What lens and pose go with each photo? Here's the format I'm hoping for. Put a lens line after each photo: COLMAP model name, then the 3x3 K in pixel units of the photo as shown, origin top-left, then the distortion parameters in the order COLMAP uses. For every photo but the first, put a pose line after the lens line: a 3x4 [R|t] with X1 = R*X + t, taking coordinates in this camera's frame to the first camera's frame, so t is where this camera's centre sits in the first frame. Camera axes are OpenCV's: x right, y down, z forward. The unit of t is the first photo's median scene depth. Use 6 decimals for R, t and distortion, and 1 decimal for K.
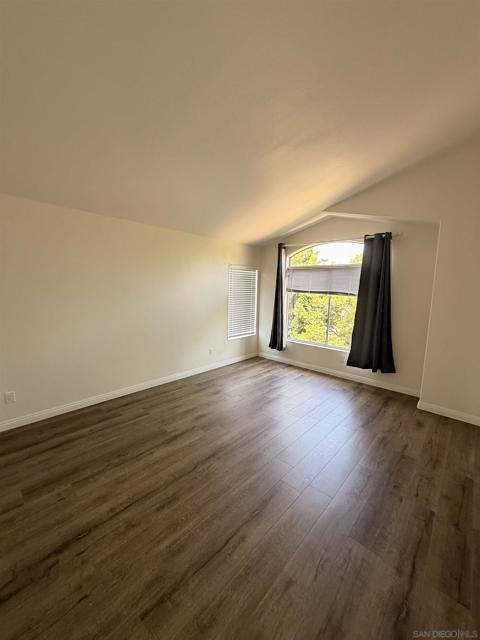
lens RADIAL K [[255.8, 0, 238.2], [0, 255.8, 319.0], [0, 0, 1]] dist [0.003823, 0.000288]
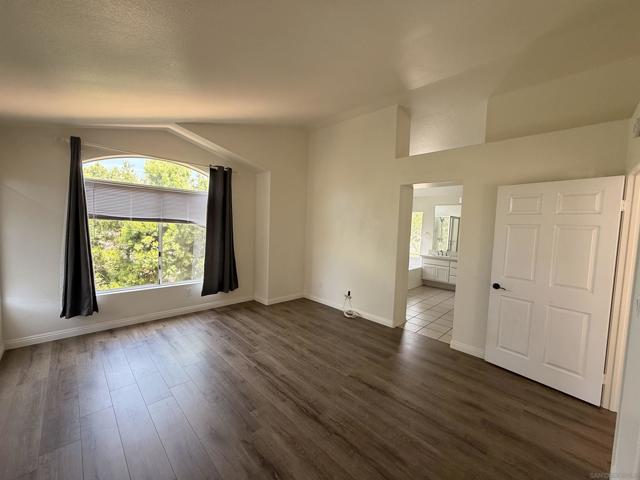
lens RADIAL K [[255.8, 0, 318.6], [0, 255.8, 244.5], [0, 0, 1]] dist [0.003823, 0.000288]
pose [[0.043111, -0.100525, 0.994000, -0.514240], [0.089687, 0.991297, 0.096362, -0.067189], [-0.995037, 0.084995, 0.051751, 0.522682]]
